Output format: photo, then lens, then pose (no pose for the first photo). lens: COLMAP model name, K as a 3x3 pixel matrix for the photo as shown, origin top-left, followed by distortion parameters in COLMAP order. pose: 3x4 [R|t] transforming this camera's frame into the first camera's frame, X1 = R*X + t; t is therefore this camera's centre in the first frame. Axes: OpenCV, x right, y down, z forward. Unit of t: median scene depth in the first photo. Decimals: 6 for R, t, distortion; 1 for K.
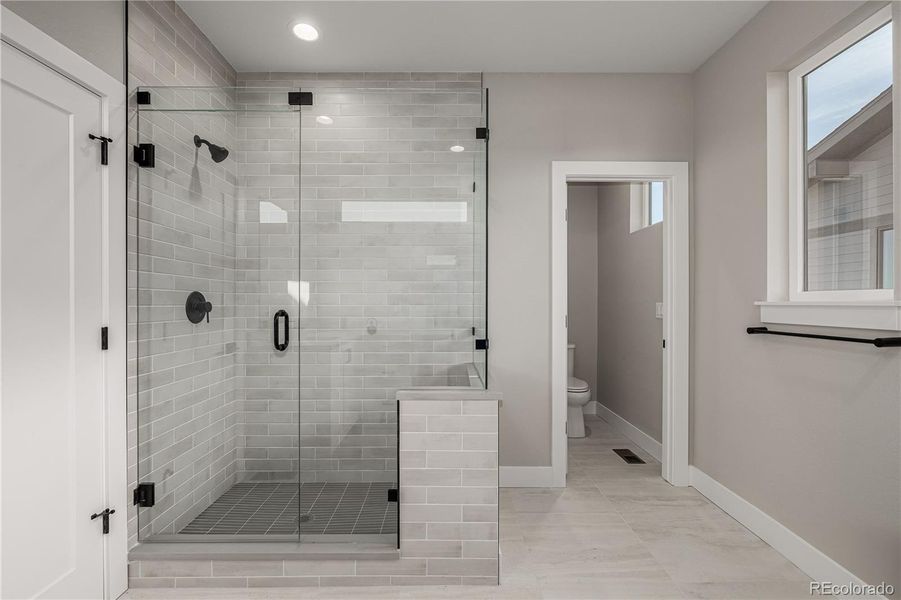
lens RADIAL K [[382.5, 0, 448.2], [0, 382.5, 296.9], [0, 0, 1]] dist [0.000150, -0.000089]
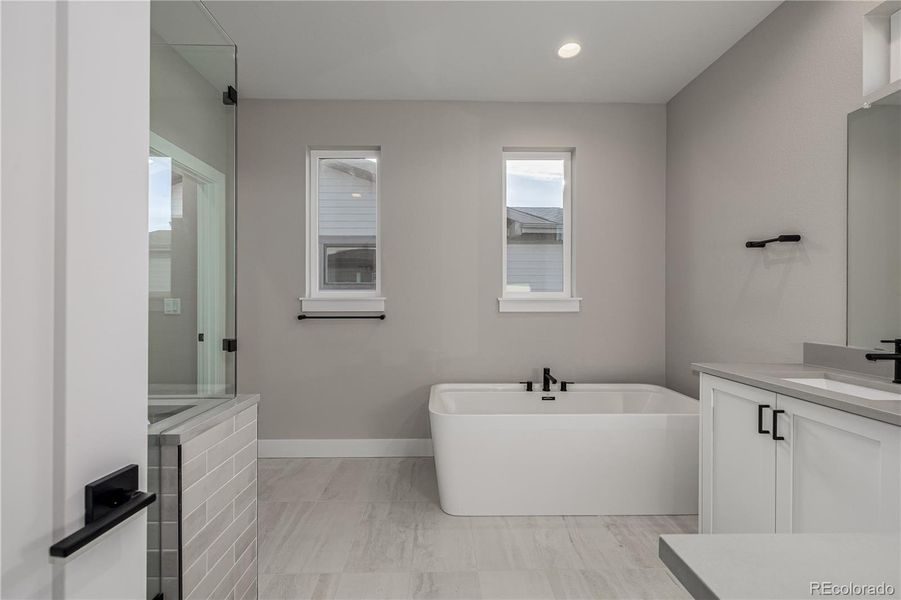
lens RADIAL K [[382.5, 0, 448.2], [0, 382.5, 296.9], [0, 0, 1]] dist [0.000150, -0.000089]
pose [[-0.018442, 0.008048, 0.999798, -0.729804], [-0.006812, 0.999943, -0.008175, 0.020086], [-0.999807, -0.006962, -0.018386, 0.516114]]
